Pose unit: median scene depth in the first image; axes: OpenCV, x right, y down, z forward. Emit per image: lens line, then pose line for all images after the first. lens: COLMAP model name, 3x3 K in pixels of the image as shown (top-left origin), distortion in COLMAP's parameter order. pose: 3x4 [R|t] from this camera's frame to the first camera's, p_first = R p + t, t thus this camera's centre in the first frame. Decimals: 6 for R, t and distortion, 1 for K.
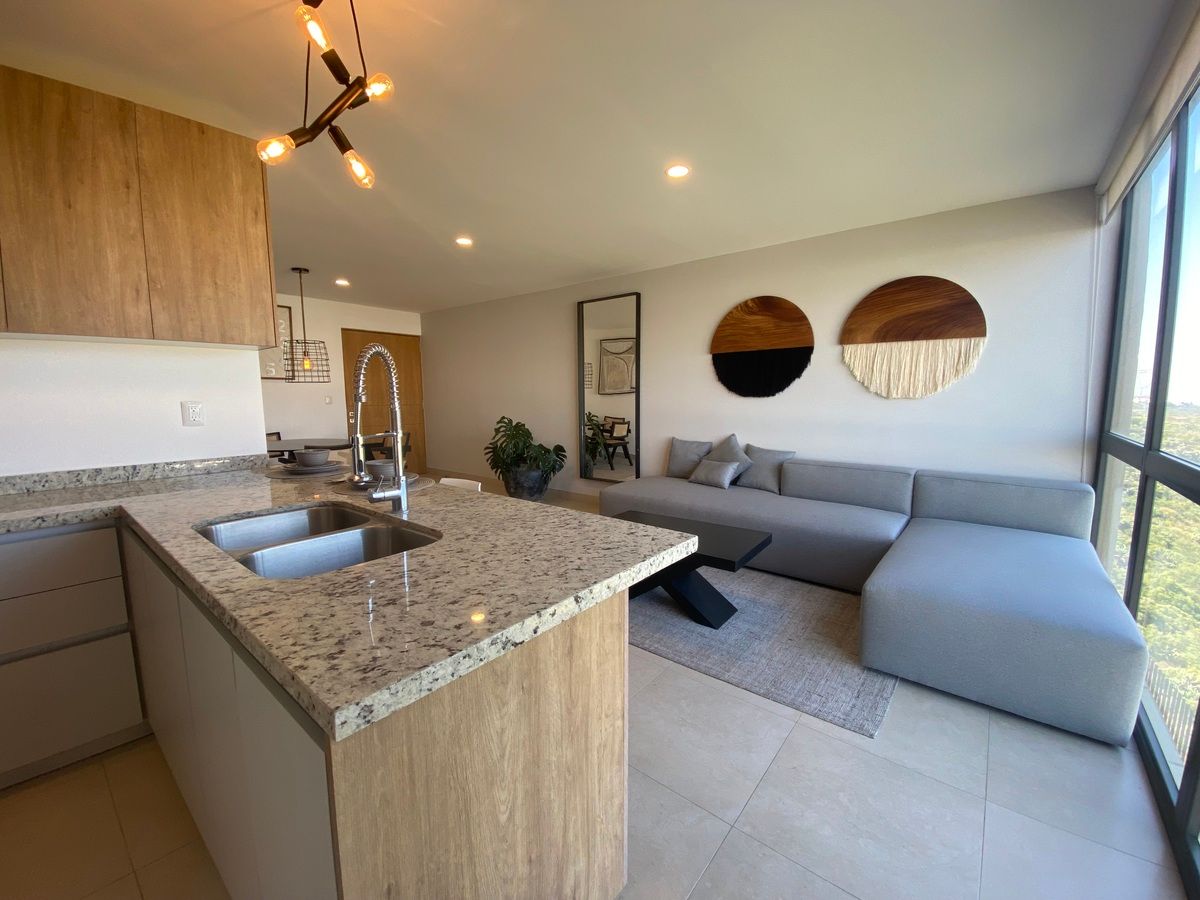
lens RADIAL K [[479.0, 0, 602.9], [0, 479.0, 445.3], [0, 0, 1]] dist [-0.013848, -0.000789]
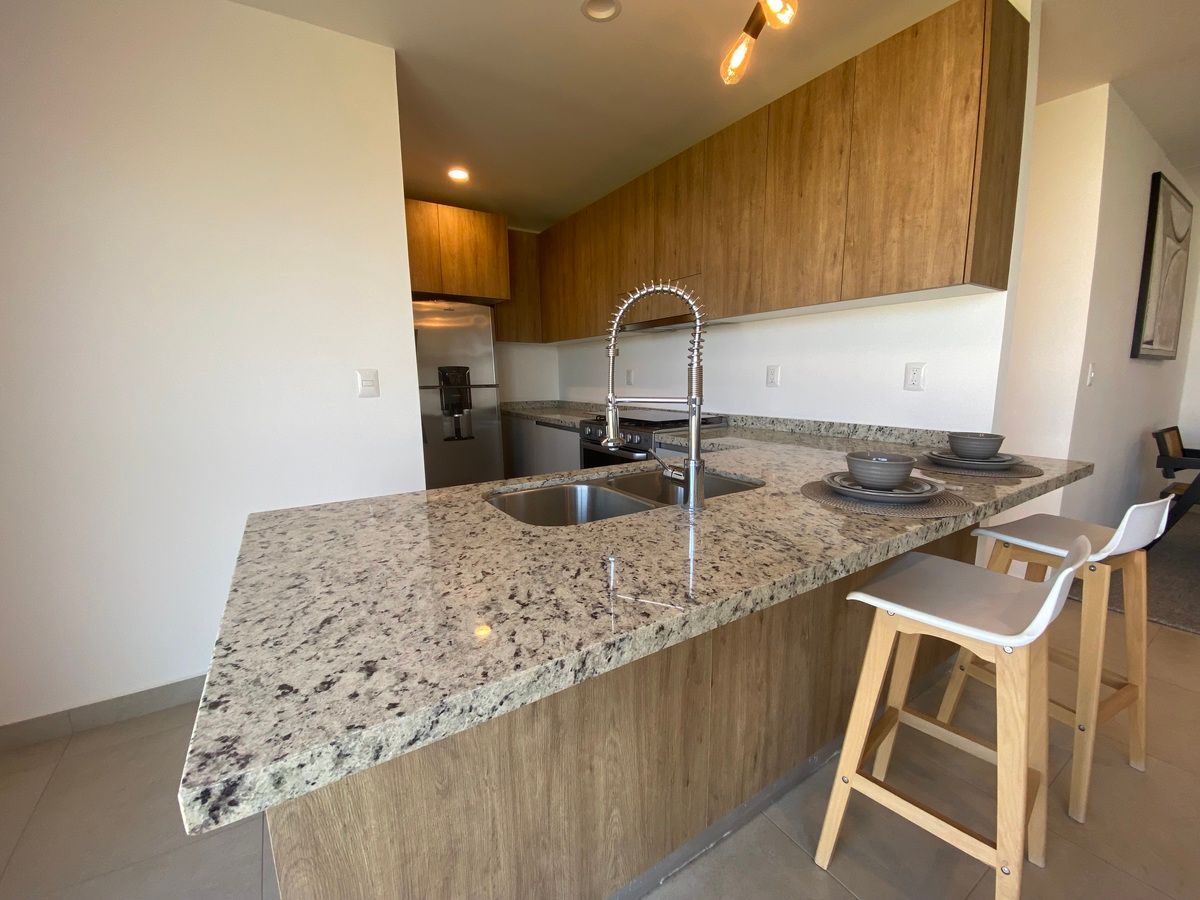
lens RADIAL K [[479.0, 0, 604.3], [0, 479.0, 459.9], [0, 0, 1]] dist [-0.013848, -0.000789]
pose [[-0.302481, 0.171685, -0.937566, 0.329450], [-0.094598, 0.973380, 0.208762, -0.080354], [0.948450, 0.151838, -0.278188, 1.230637]]
